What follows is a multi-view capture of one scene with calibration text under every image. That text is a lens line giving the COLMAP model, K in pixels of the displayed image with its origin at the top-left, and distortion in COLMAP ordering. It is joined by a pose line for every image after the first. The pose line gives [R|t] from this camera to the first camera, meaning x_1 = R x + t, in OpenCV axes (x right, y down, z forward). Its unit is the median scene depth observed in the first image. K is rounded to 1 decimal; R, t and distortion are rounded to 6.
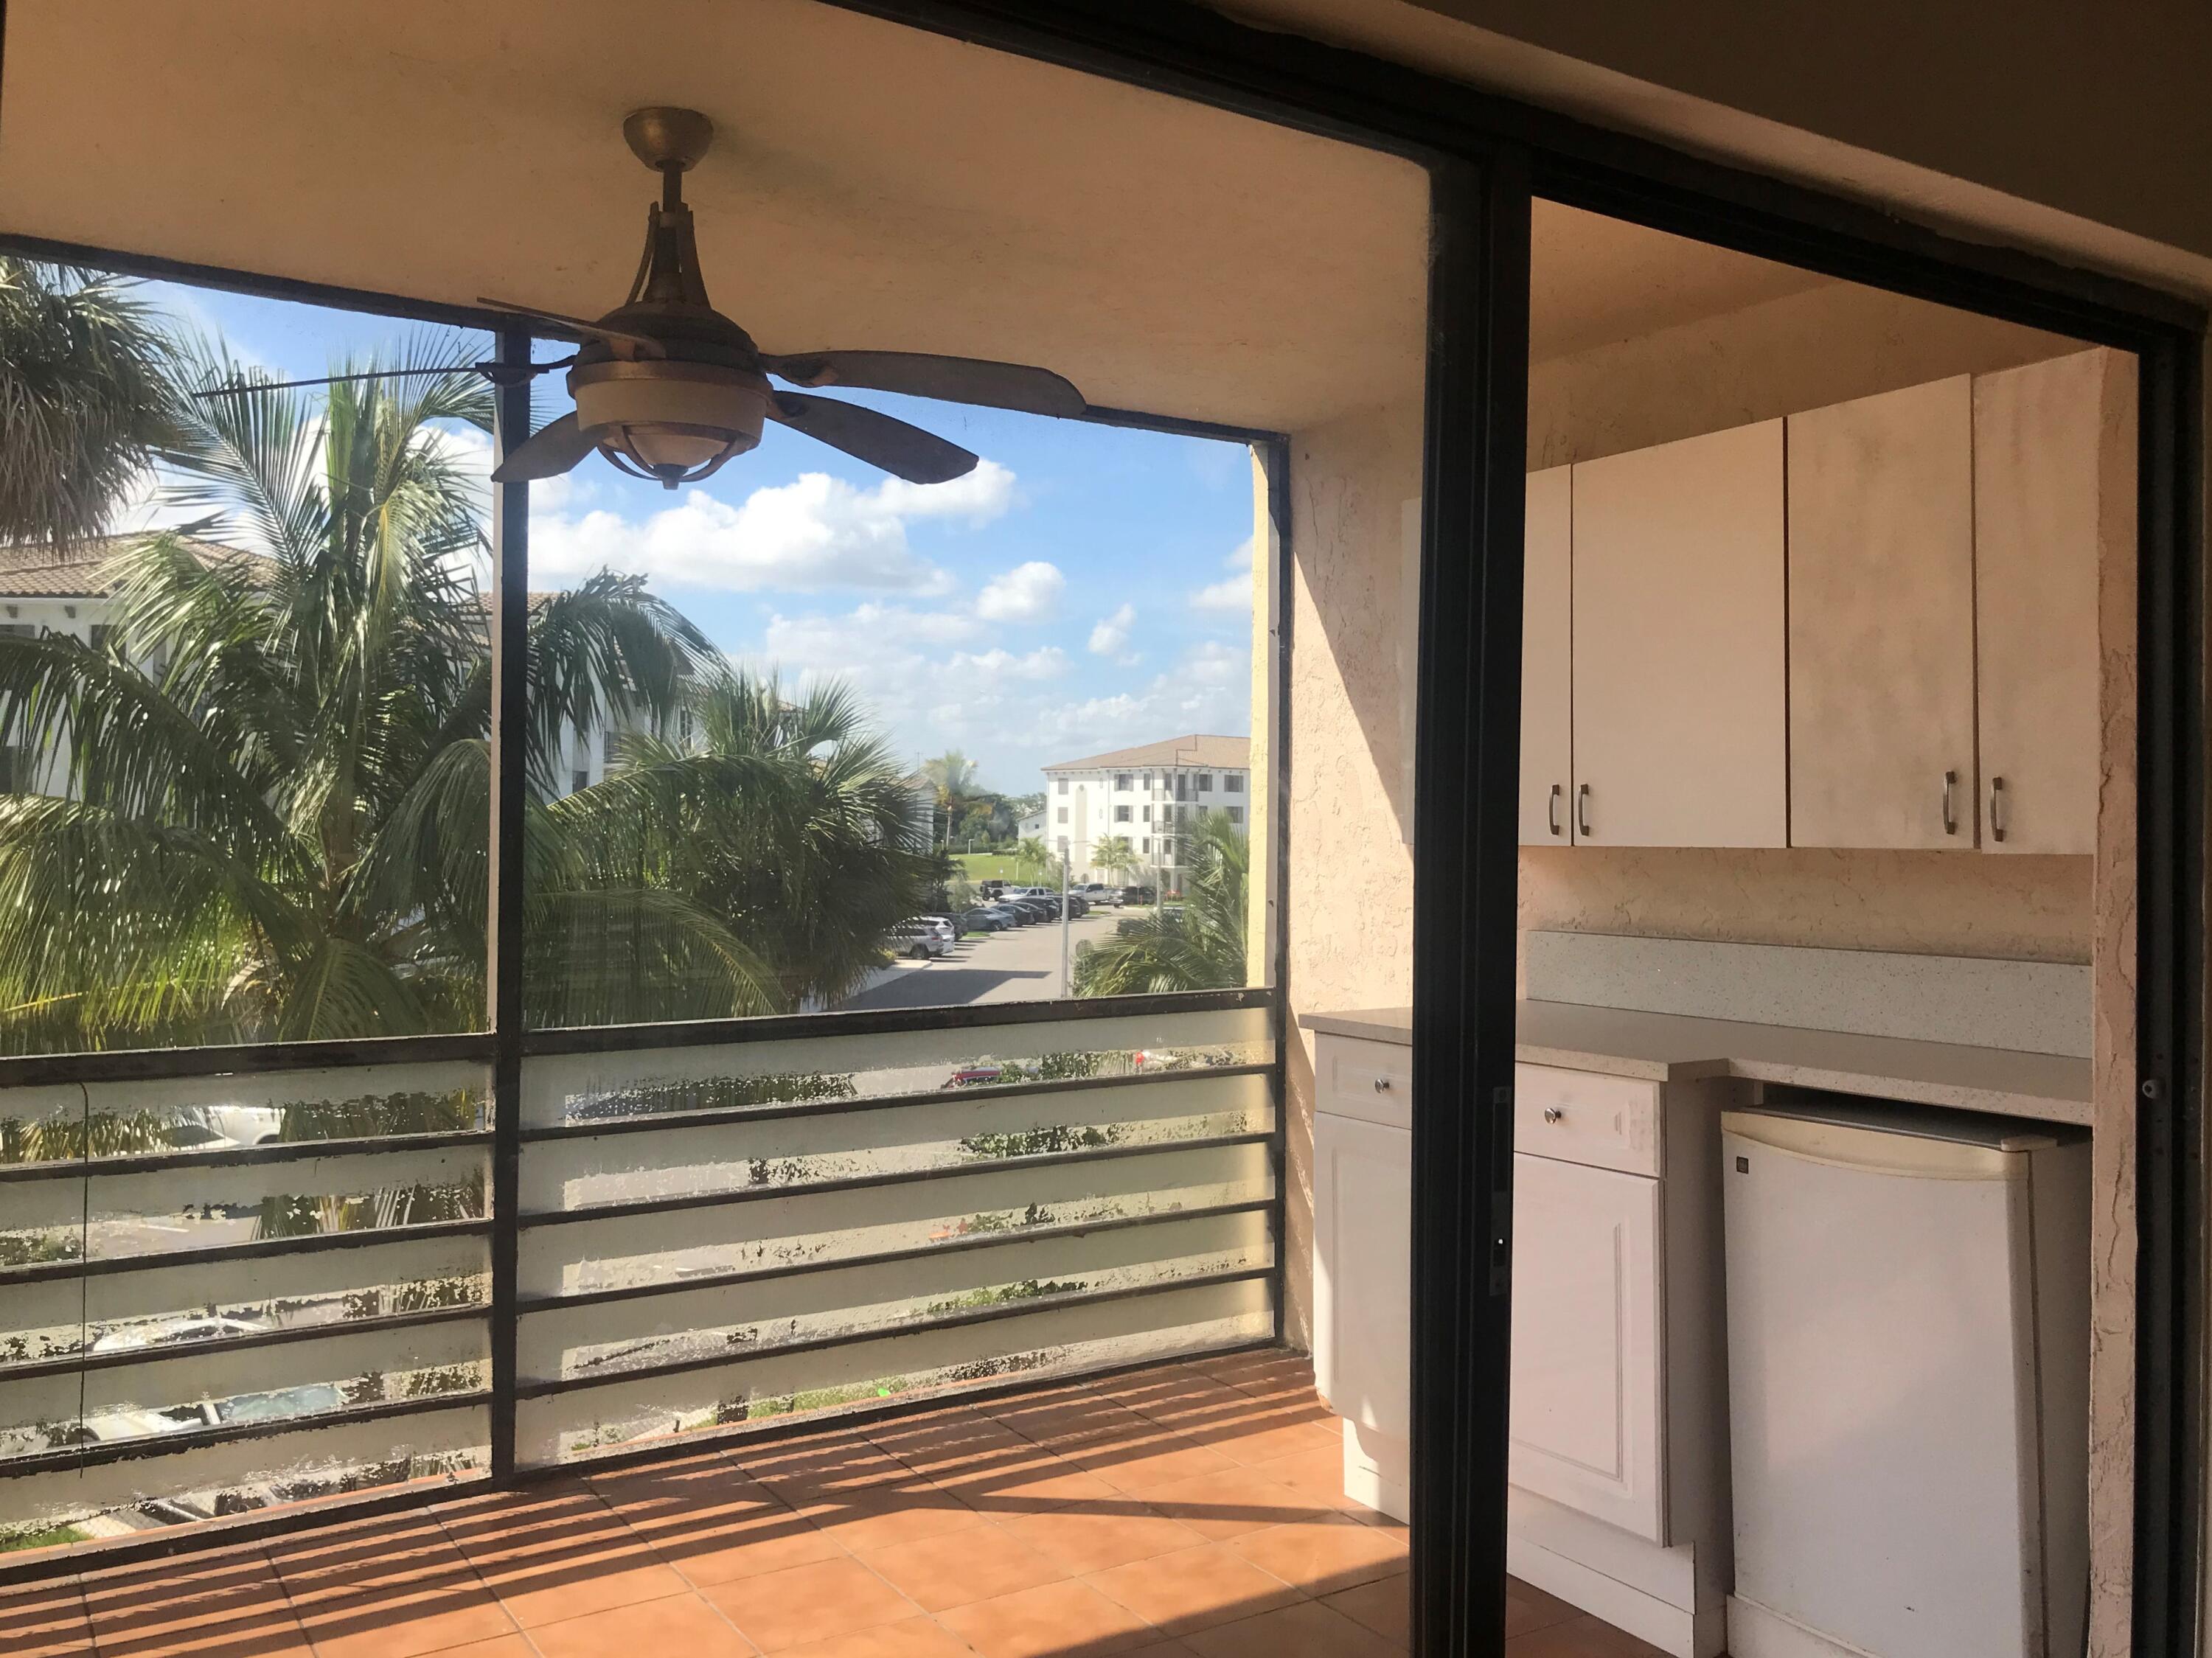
lens RADIAL K [[1847.4, 0, 1110.6], [0, 1847.4, 822.1], [0, 0, 1]] dist [0.005004, 0.003309]
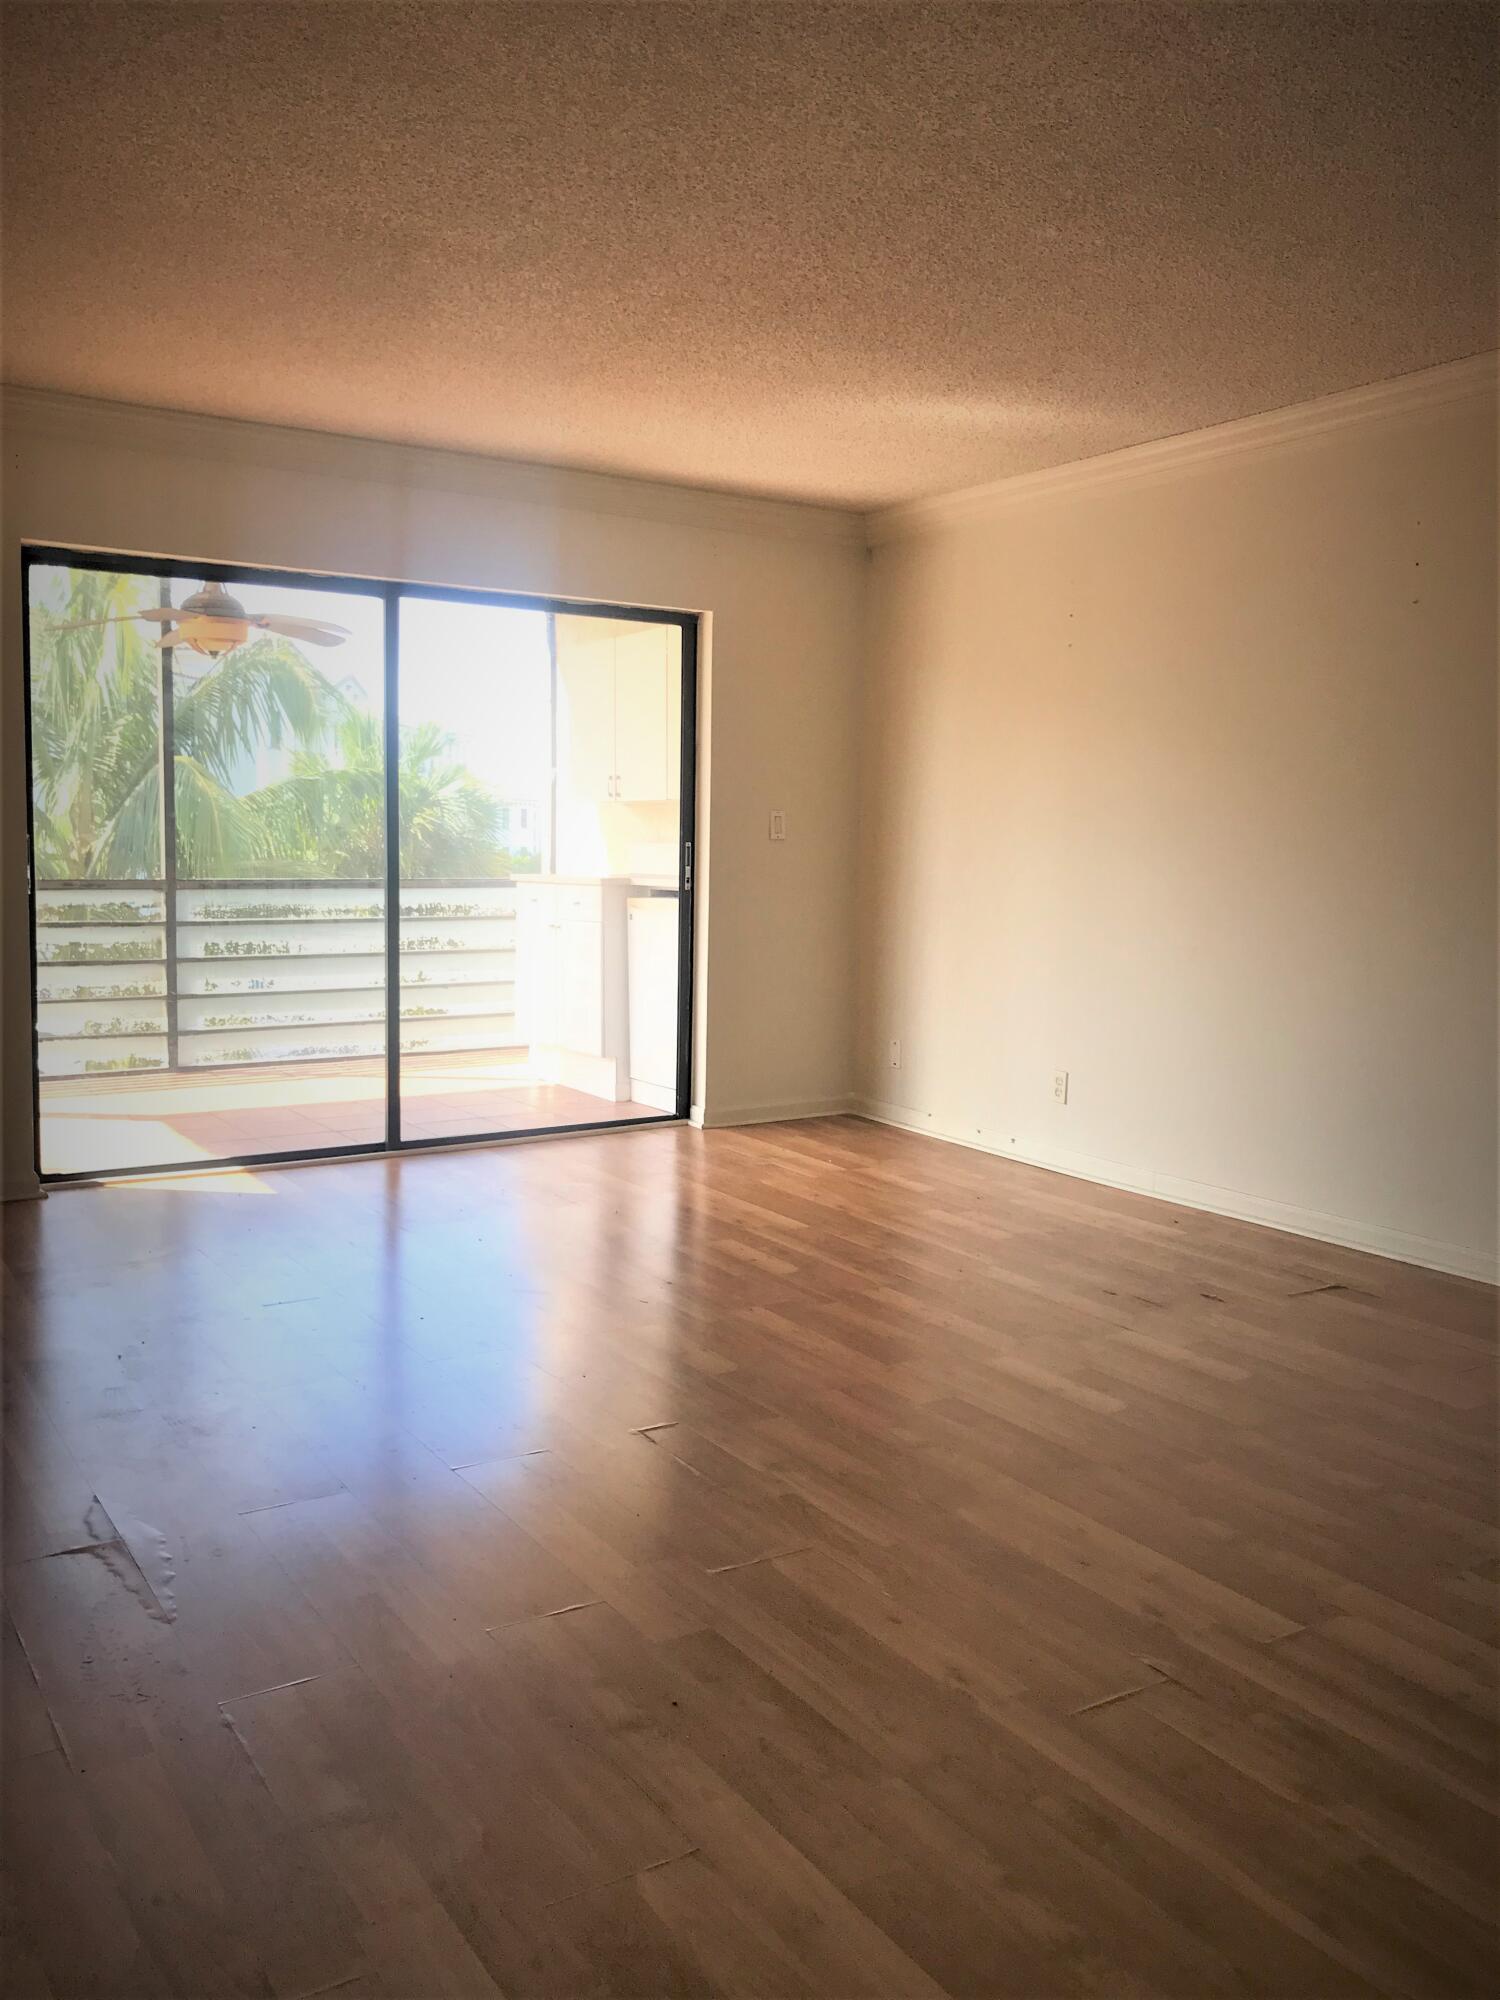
lens RADIAL K [[1638.5, 0, 755.5], [0, 1638.5, 992.6], [0, 0, 1]] dist [0.000387, 0.008169]
pose [[0.999989, 0.004241, -0.002229, 0.403939], [-0.004008, 0.995386, 0.095869, 0.053230], [0.002626, -0.095859, 0.995391, -1.034241]]
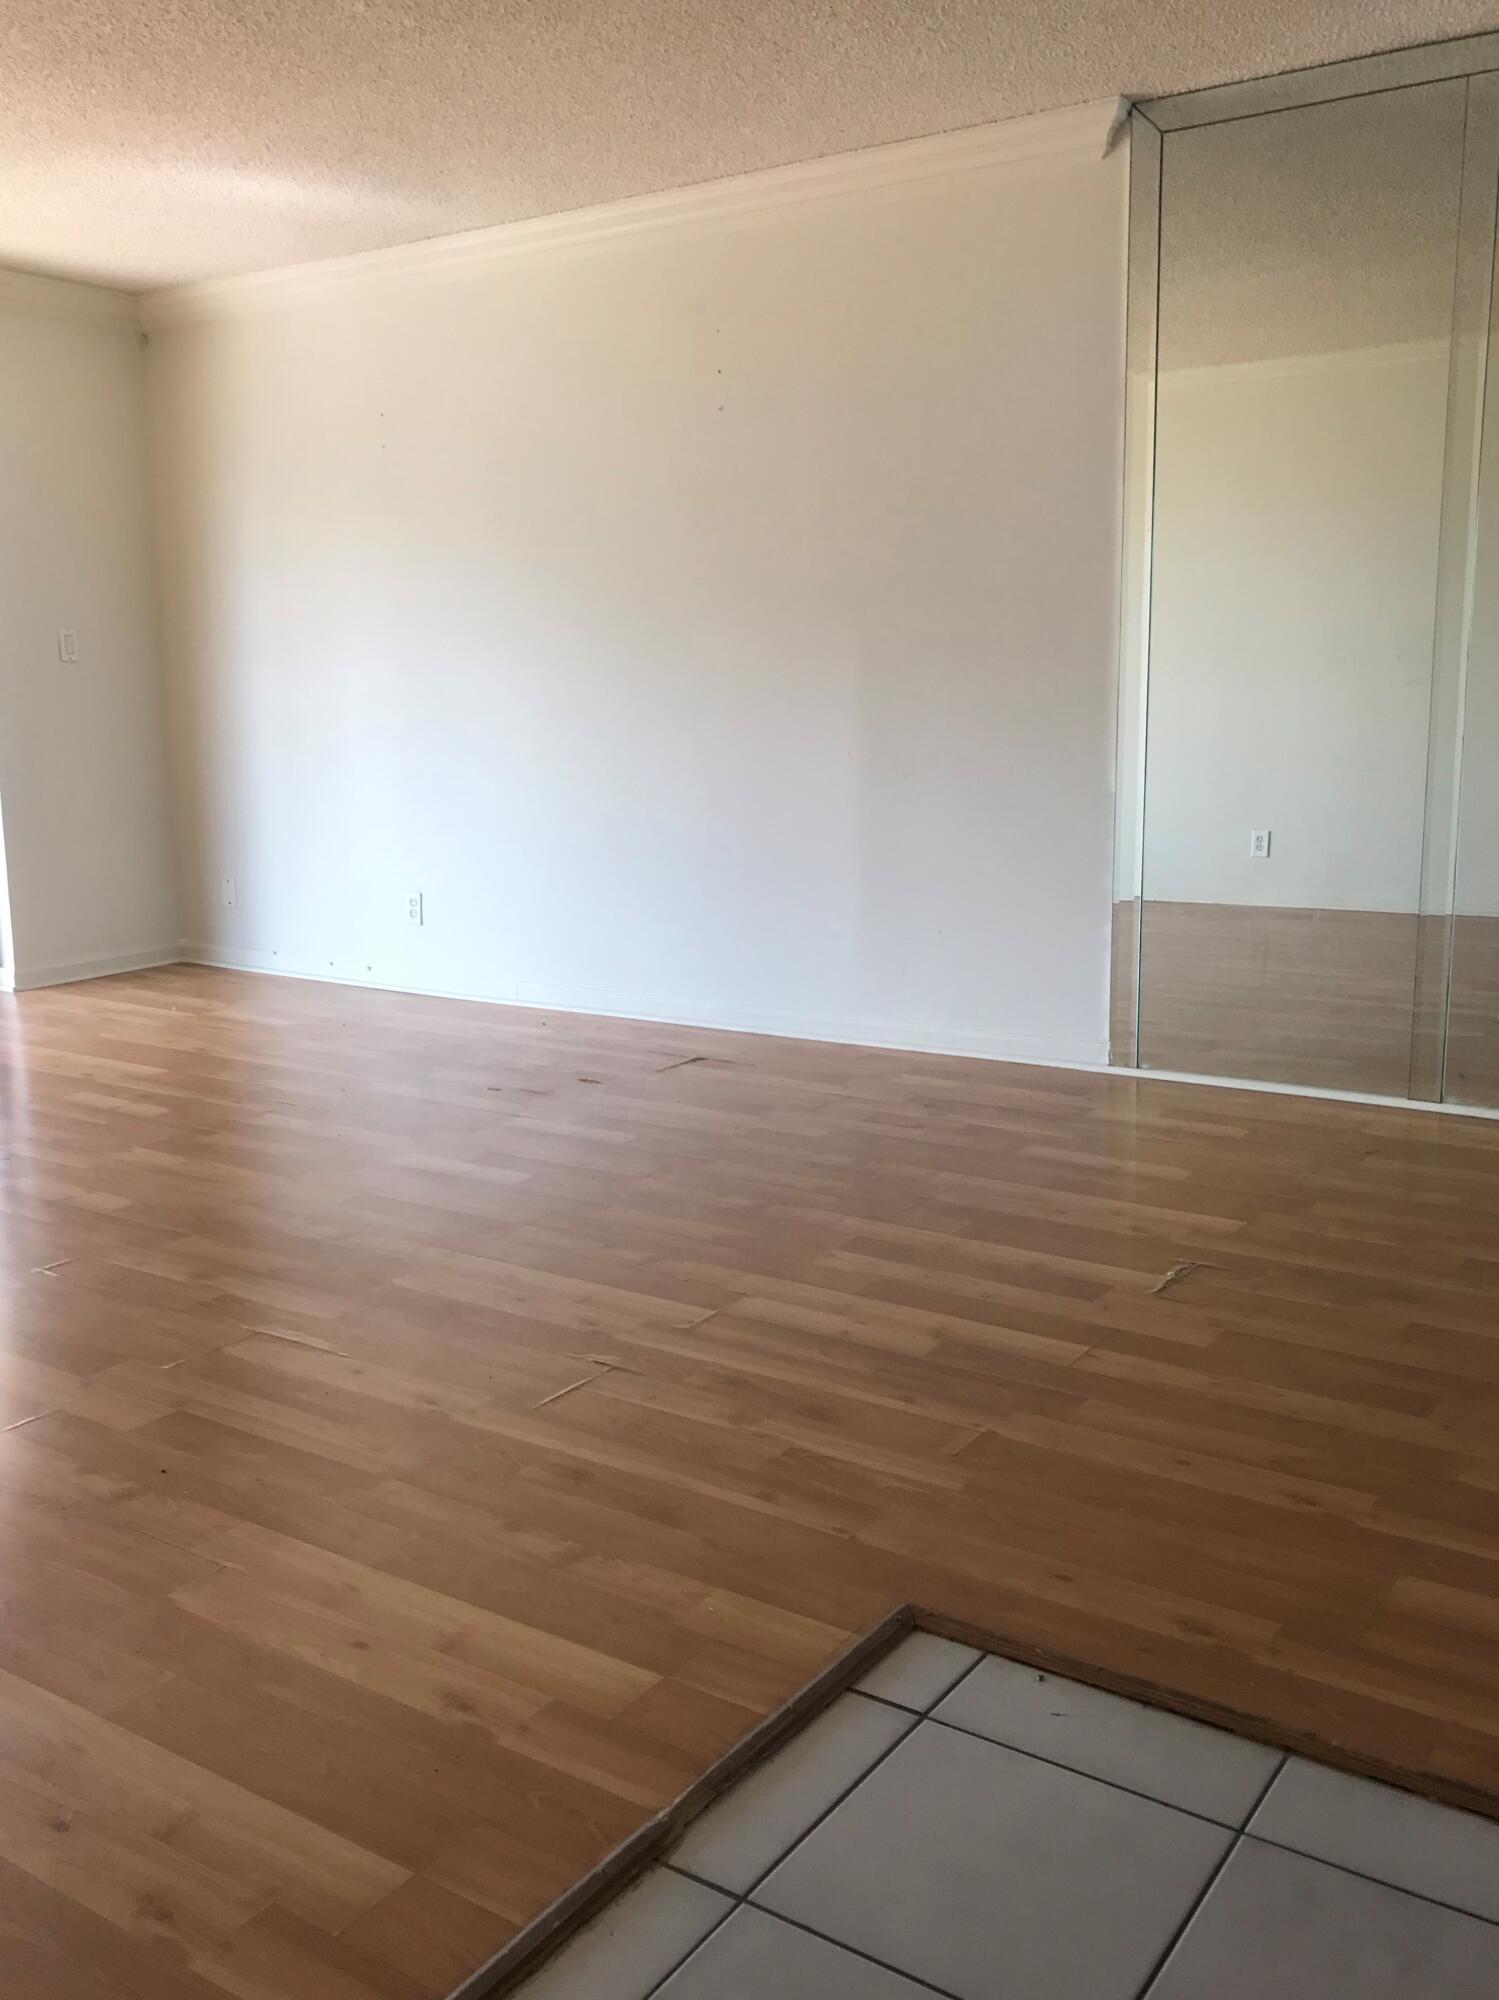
lens RADIAL K [[1774.5, 0, 756.0], [0, 1774.5, 996.9], [0, 0, 1]] dist [0.008535, -0.005634]
pose [[0.917715, -0.096476, 0.385347, 0.343445], [0.026024, 0.982578, 0.184022, 0.073526], [-0.396387, -0.158851, 0.904236, -1.122790]]
